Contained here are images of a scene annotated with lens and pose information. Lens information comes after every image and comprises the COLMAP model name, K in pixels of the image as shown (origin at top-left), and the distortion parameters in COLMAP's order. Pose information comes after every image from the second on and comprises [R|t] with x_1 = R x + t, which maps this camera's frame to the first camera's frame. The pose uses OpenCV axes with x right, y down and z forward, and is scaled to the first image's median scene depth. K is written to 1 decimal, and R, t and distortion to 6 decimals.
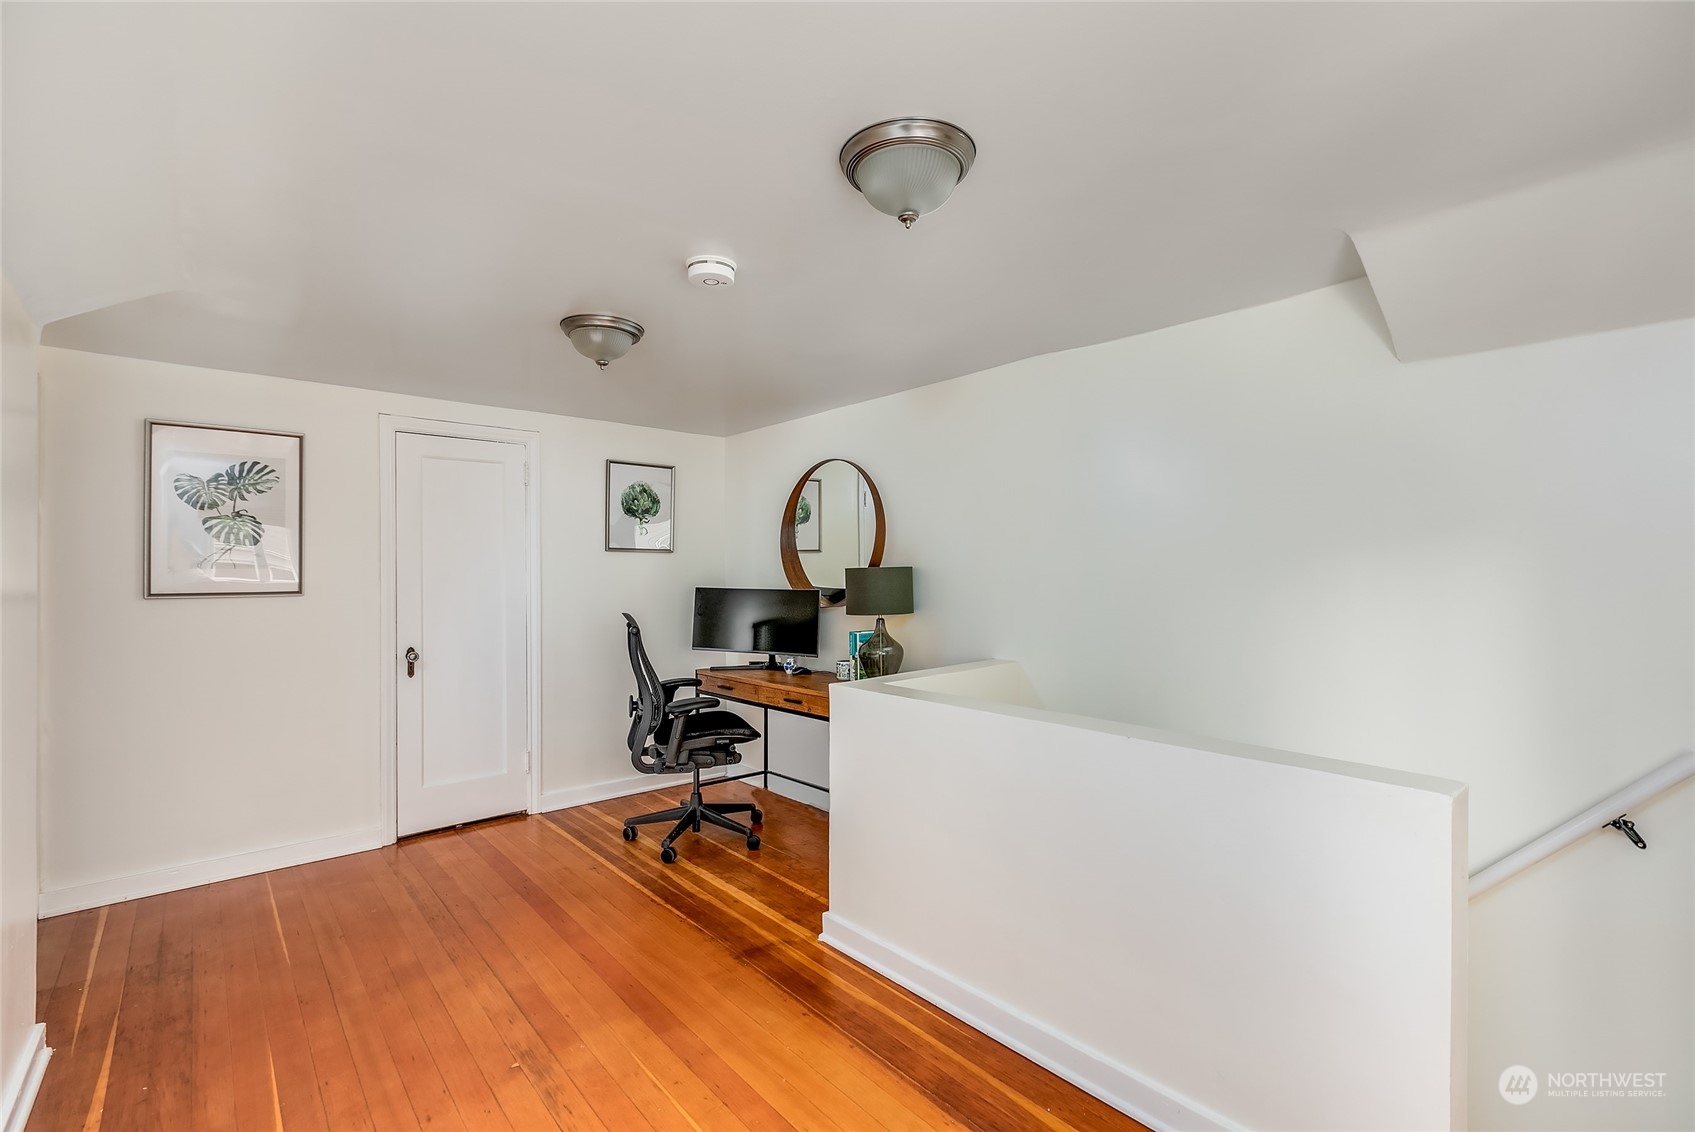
lens RADIAL K [[760.4, 0, 849.1], [0, 760.4, 554.5], [0, 0, 1]] dist [-0.026109, 0.009350]
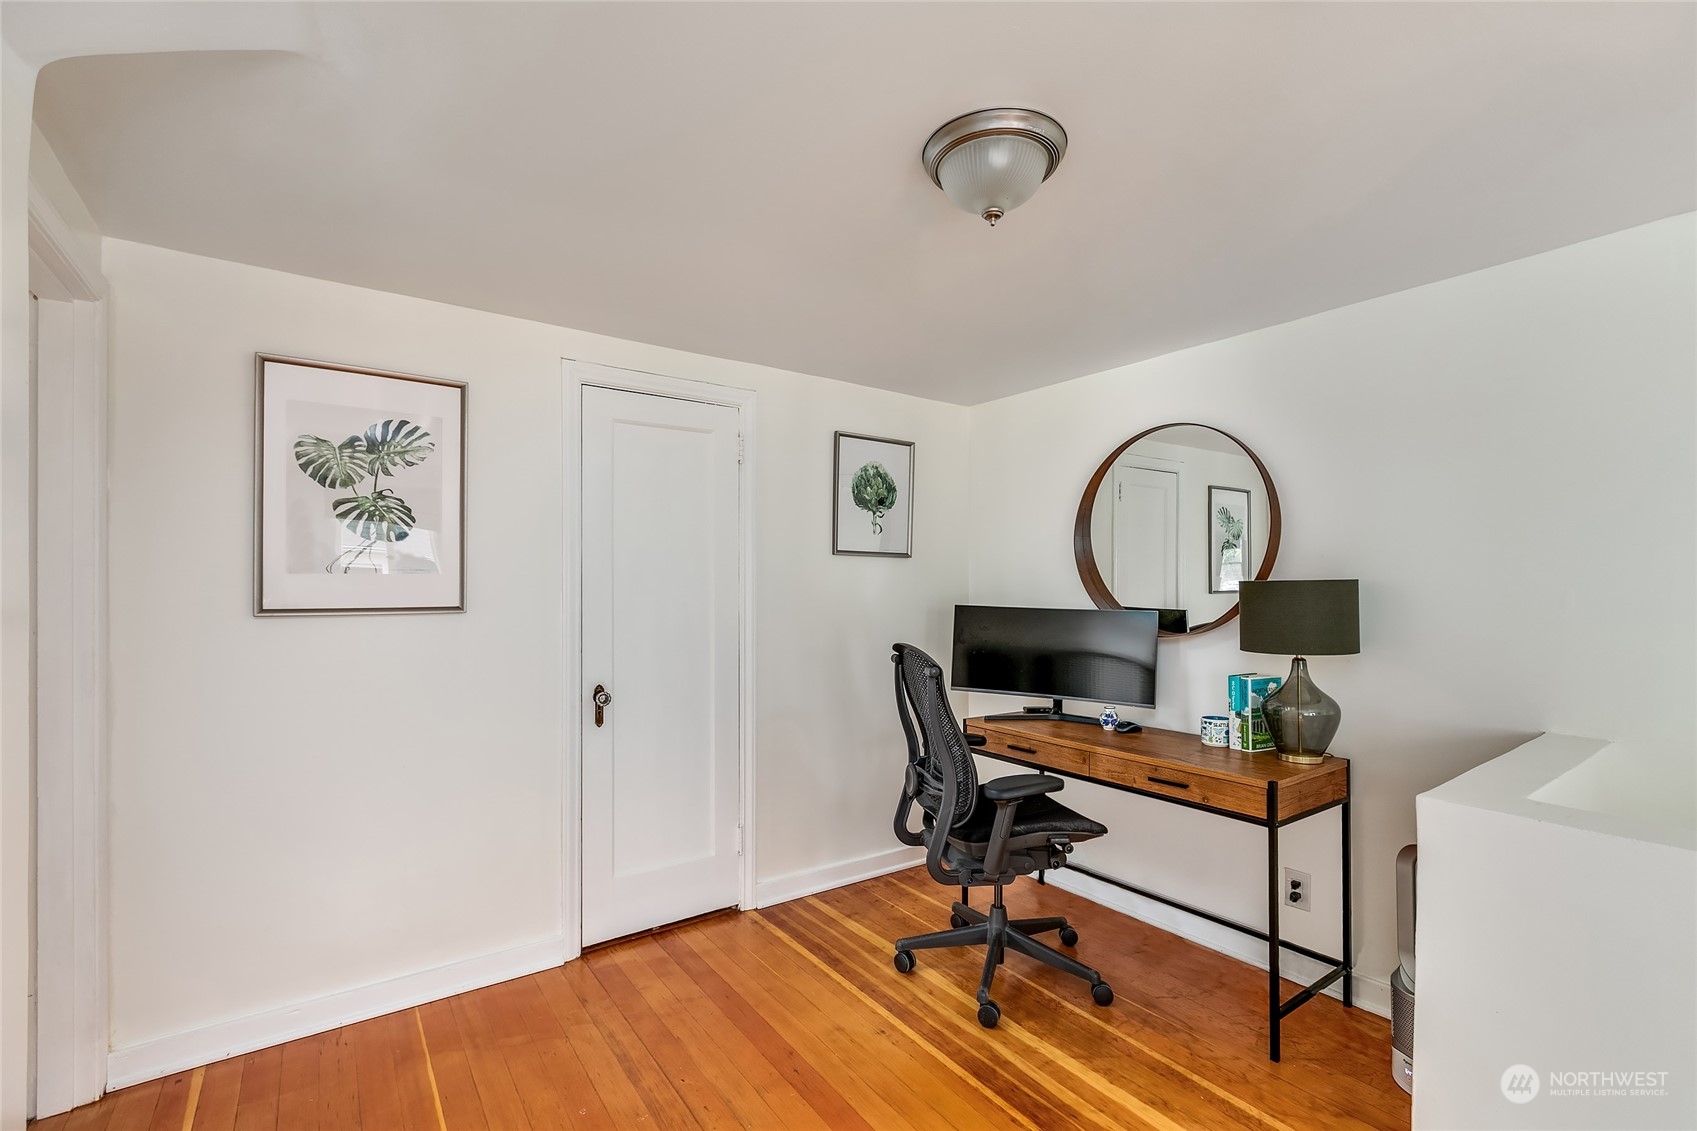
lens RADIAL K [[771.0, 0, 843.5], [0, 771.0, 571.1], [0, 0, 1]] dist [0.000880, 0.000462]
pose [[0.993591, 0.008810, -0.112688, -0.282603], [-0.007654, 0.999914, 0.010681, 0.004850], [0.112773, -0.009750, 0.993573, 0.310798]]
